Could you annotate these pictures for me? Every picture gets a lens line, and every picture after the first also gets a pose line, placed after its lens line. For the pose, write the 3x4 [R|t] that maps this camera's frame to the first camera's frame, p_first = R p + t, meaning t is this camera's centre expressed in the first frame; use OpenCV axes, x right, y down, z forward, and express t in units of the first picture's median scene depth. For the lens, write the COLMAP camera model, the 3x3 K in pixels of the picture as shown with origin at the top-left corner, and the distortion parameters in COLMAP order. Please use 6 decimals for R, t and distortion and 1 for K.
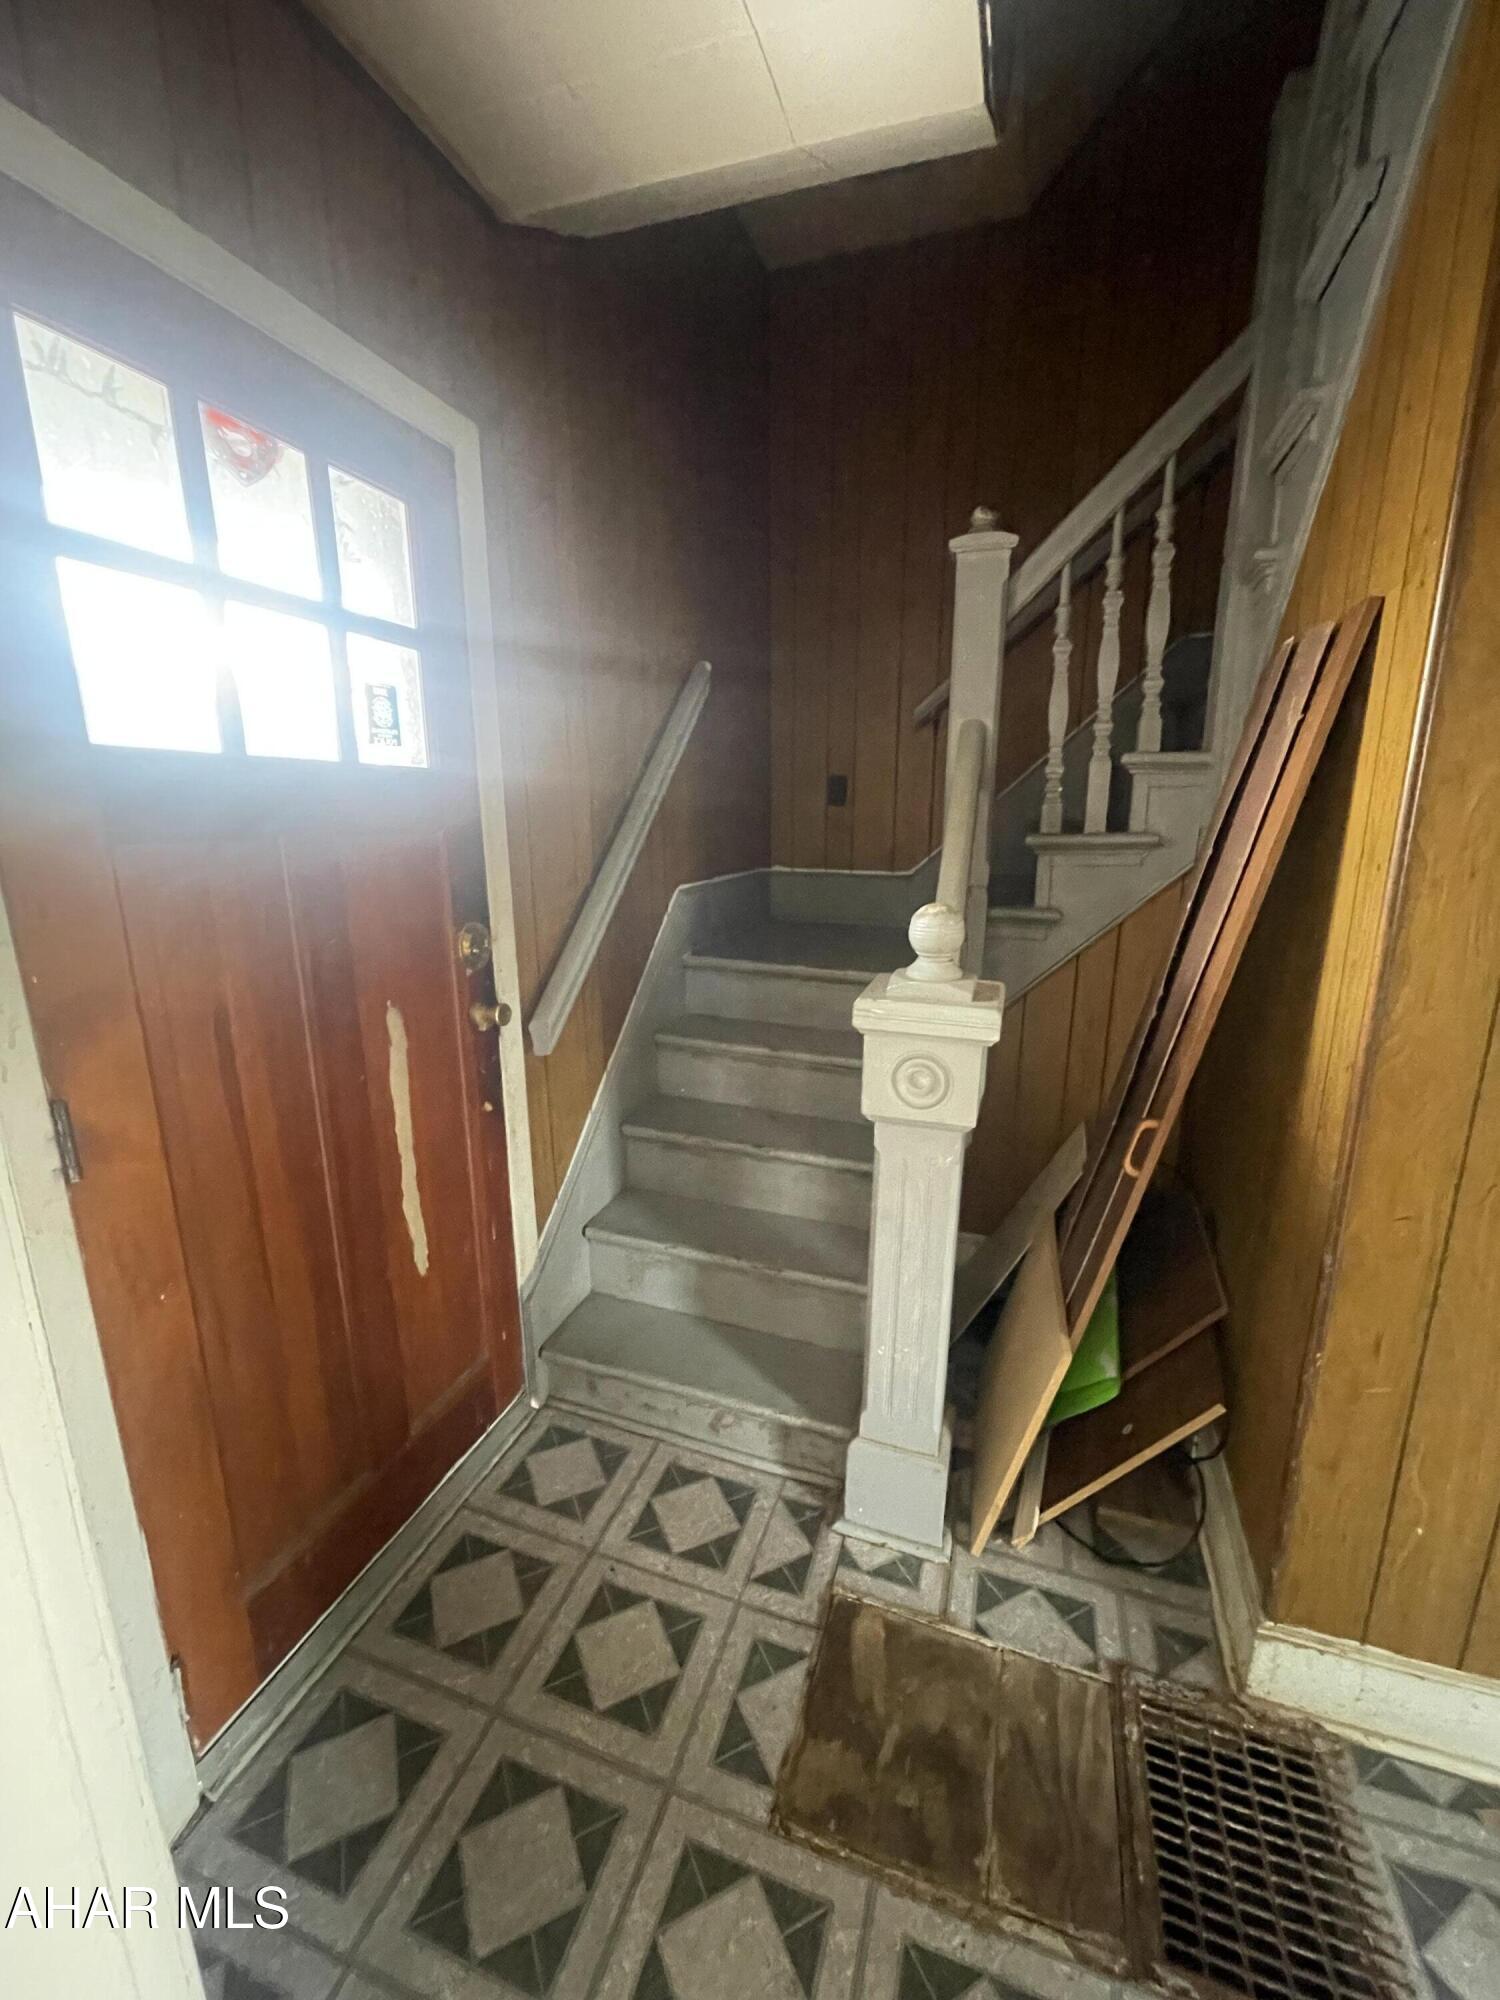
lens RADIAL K [[804.6, 0, 748.7], [0, 804.6, 994.2], [0, 0, 1]] dist [-0.002989, -0.002014]
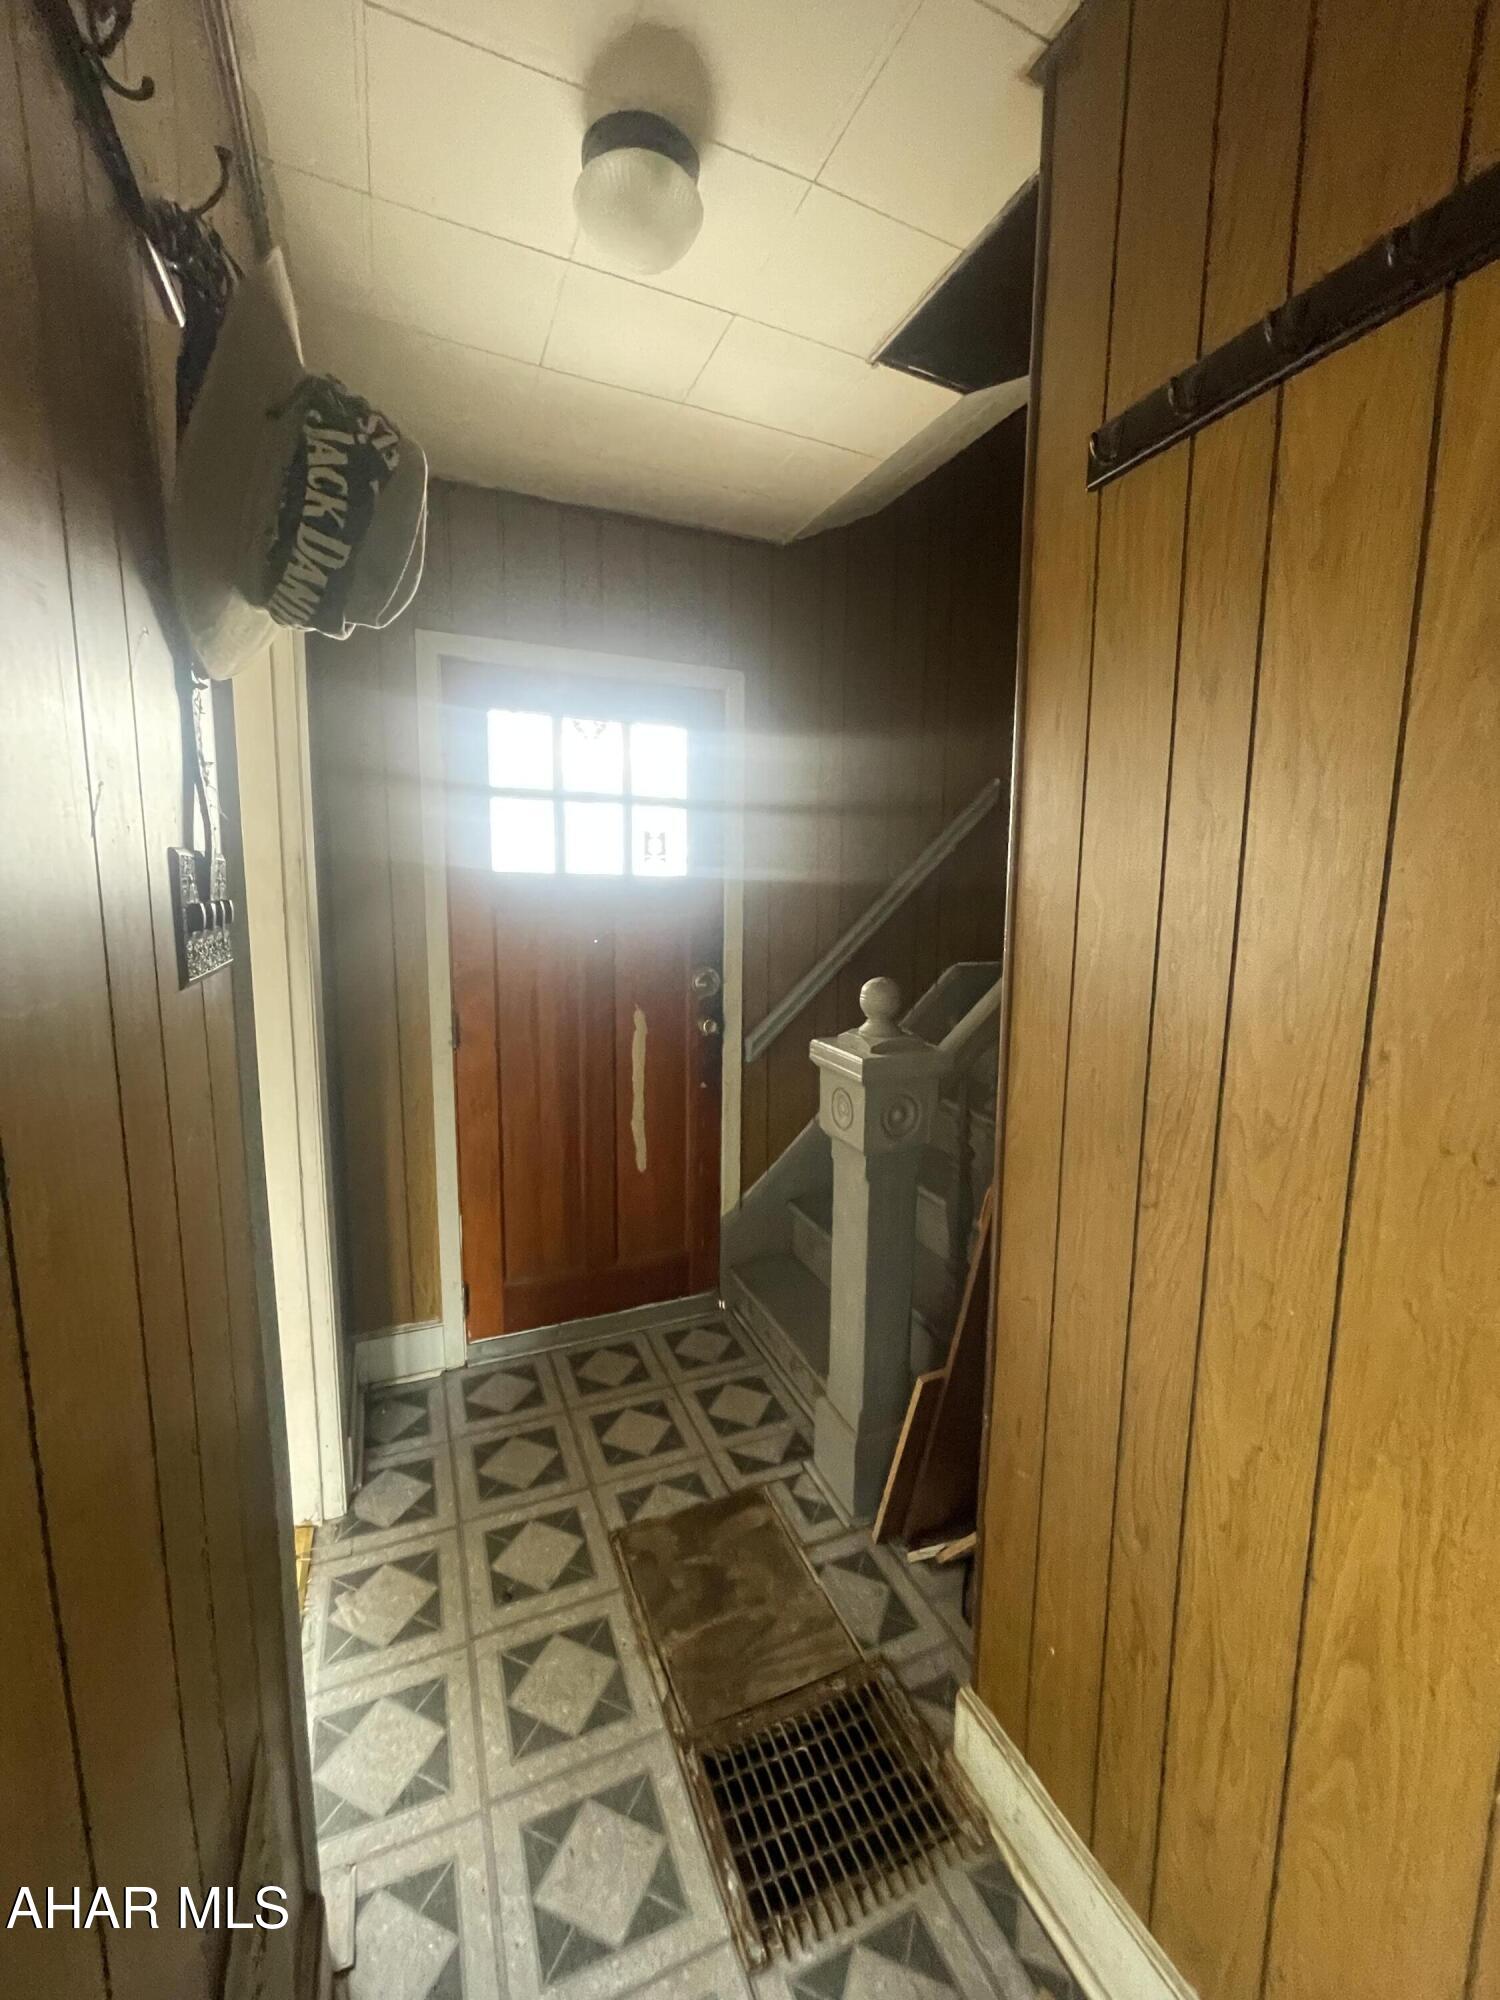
lens RADIAL K [[804.6, 0, 752.6], [0, 804.6, 995.3], [0, 0, 1]] dist [-0.002989, -0.002014]
pose [[0.676923, 0.108877, -0.727957, 1.135027], [-0.176672, 0.984121, -0.017096, -0.031352], [0.714537, 0.140182, 0.685409, -0.036915]]
